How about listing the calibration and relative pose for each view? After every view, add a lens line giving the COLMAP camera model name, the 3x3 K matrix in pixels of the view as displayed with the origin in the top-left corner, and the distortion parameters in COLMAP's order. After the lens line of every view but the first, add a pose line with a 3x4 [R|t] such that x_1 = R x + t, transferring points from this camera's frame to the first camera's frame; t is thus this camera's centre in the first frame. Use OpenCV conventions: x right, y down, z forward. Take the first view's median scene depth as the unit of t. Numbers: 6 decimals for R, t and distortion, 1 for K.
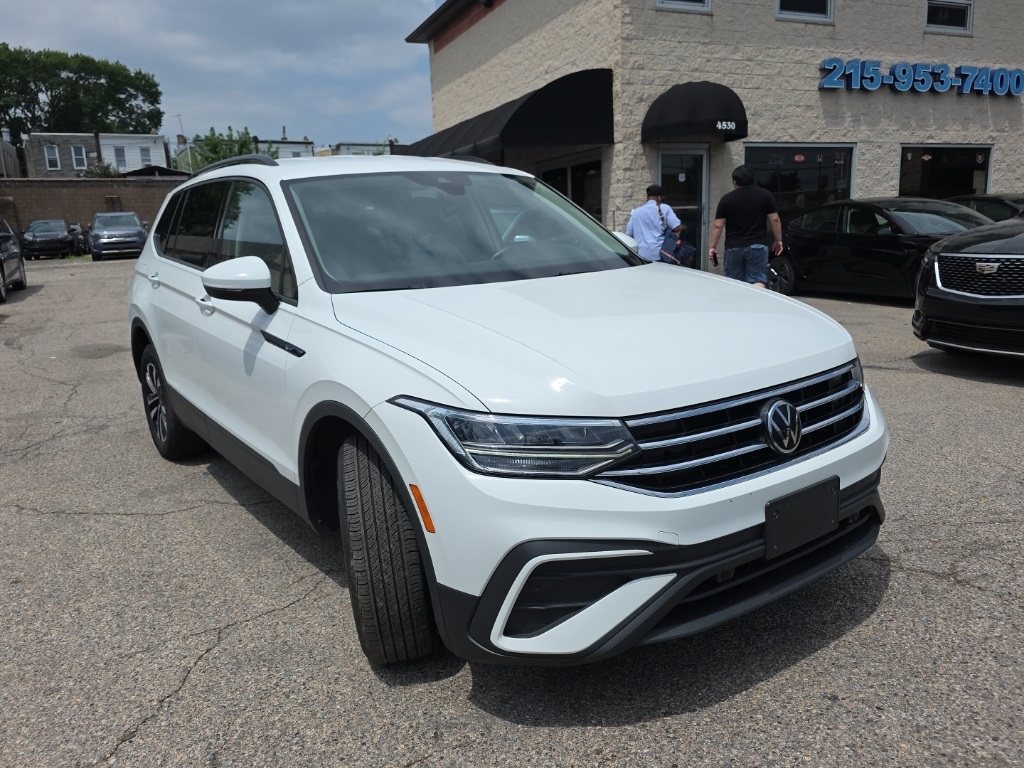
lens RADIAL K [[768.8, 0, 512.0], [0, 768.8, 384.0], [0, 0, 1]] dist [0.050743, -0.053210]
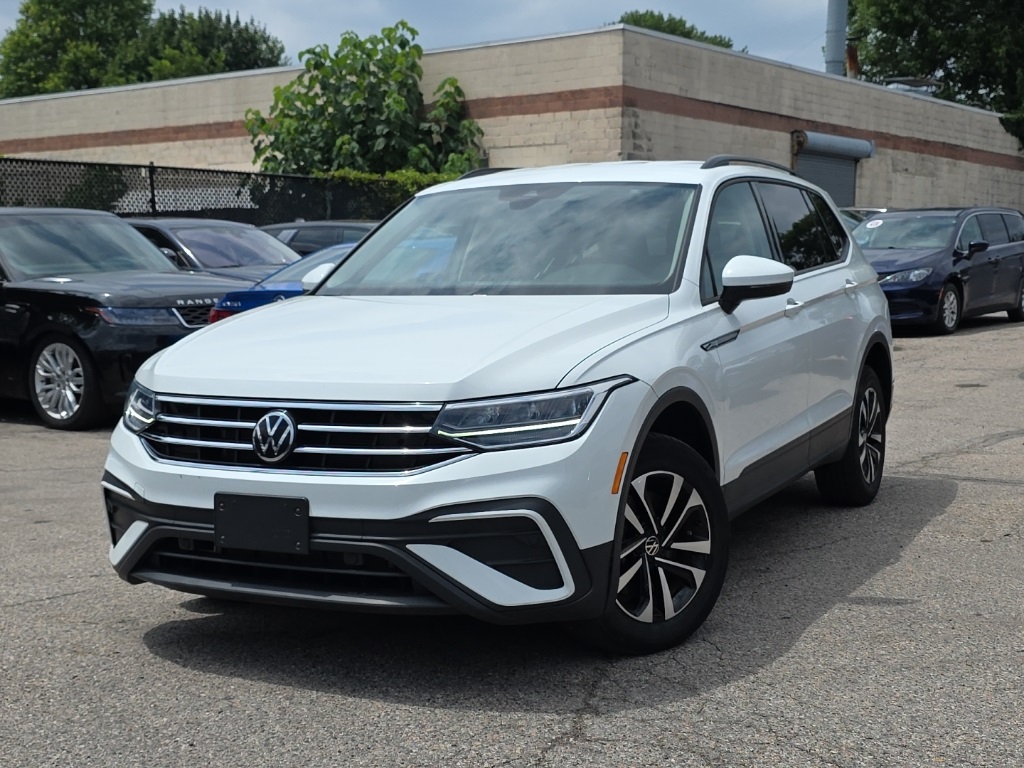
lens RADIAL K [[1285.5, 0, 511.6], [0, 1285.5, 442.4], [0, 0, 1]] dist [0.084808, 0.010812]
pose [[0.480486, 0.158820, -0.862502, 0.883515], [-0.192672, 0.978555, 0.072856, -0.055266], [0.855576, 0.131174, 0.500783, 0.179656]]
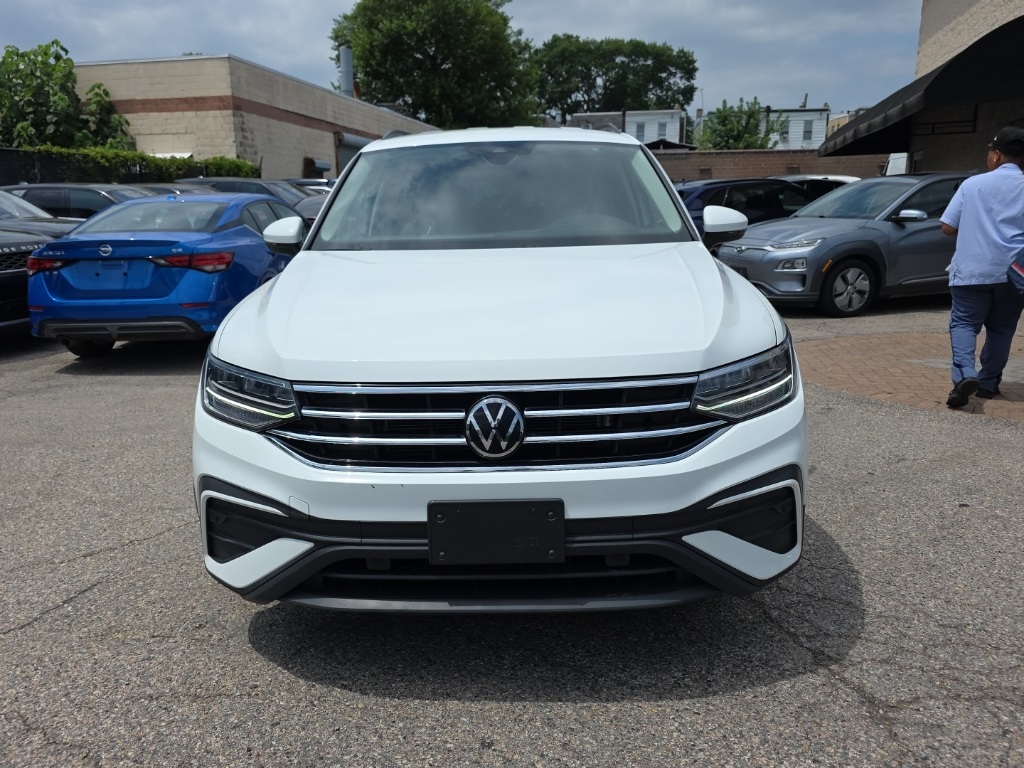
lens RADIAL K [[768.8, 0, 512.0], [0, 768.8, 384.0], [0, 0, 1]] dist [0.050743, -0.053210]
pose [[0.799883, 0.160330, -0.578344, 0.381056], [-0.140261, 0.986909, 0.079604, -0.029135], [0.583536, 0.017445, 0.811900, 0.133614]]
